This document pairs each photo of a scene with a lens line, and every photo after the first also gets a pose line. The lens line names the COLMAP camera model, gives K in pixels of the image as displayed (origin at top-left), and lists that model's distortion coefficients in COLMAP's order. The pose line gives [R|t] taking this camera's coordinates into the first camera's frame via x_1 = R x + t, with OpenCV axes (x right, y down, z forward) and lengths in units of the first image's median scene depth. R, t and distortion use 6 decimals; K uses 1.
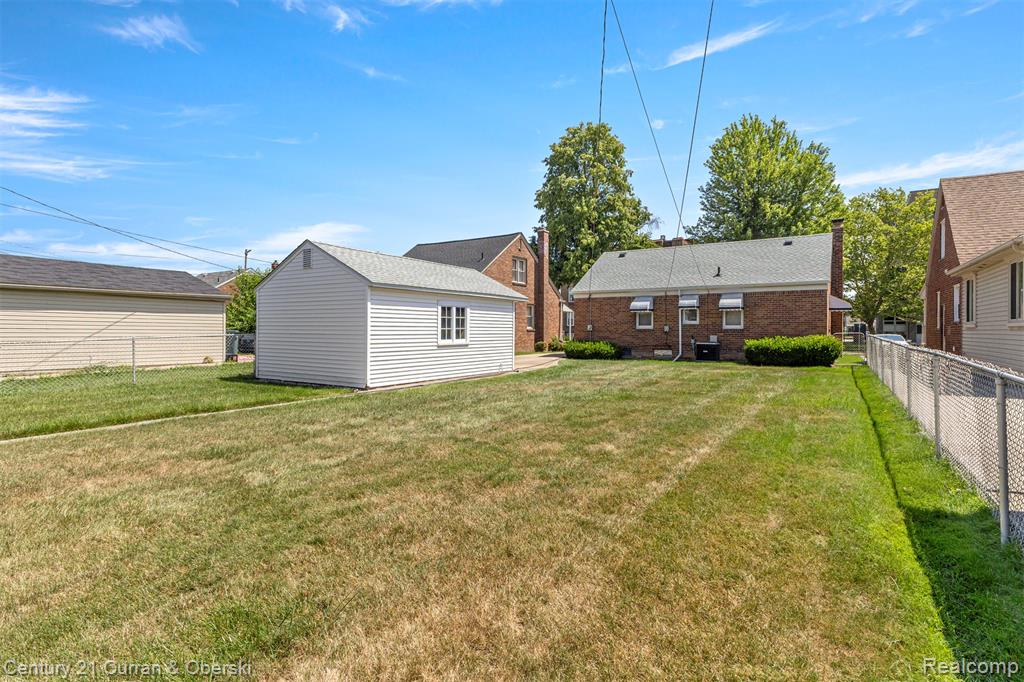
lens RADIAL K [[486.6, 0, 513.4], [0, 486.6, 333.3], [0, 0, 1]] dist [-0.000521, -0.000382]
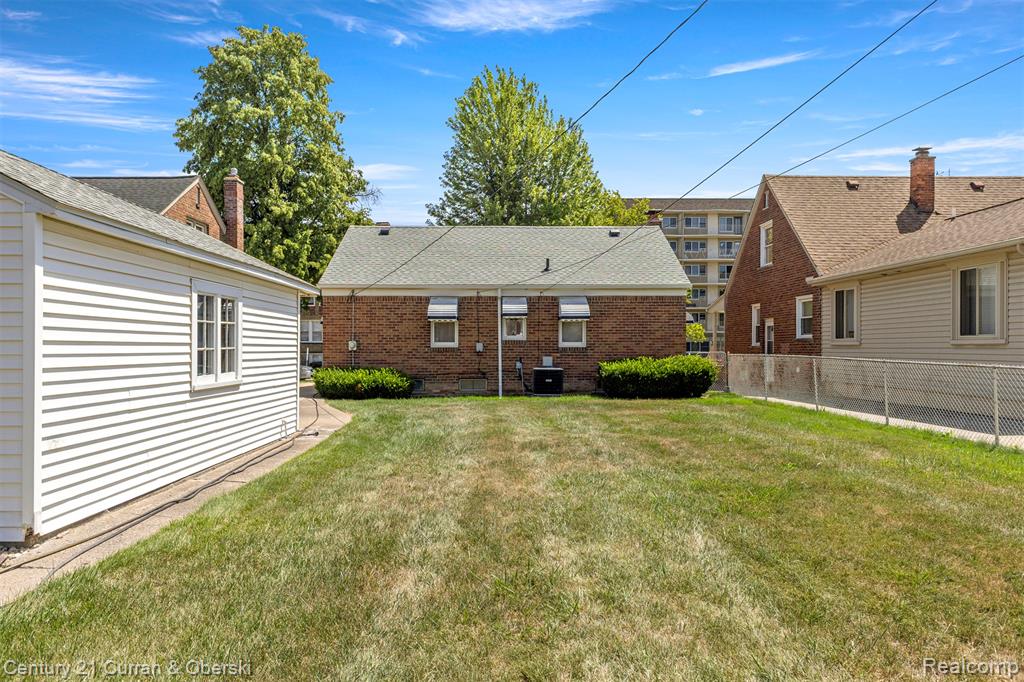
lens RADIAL K [[656.0, 0, 509.5], [0, 656.0, 354.5], [0, 0, 1]] dist [0.005520, -0.001661]
pose [[0.841493, -0.007884, 0.540210, -0.129234], [0.006267, 0.999969, 0.004830, -0.003294], [-0.540231, -0.000679, 0.841516, 0.227756]]
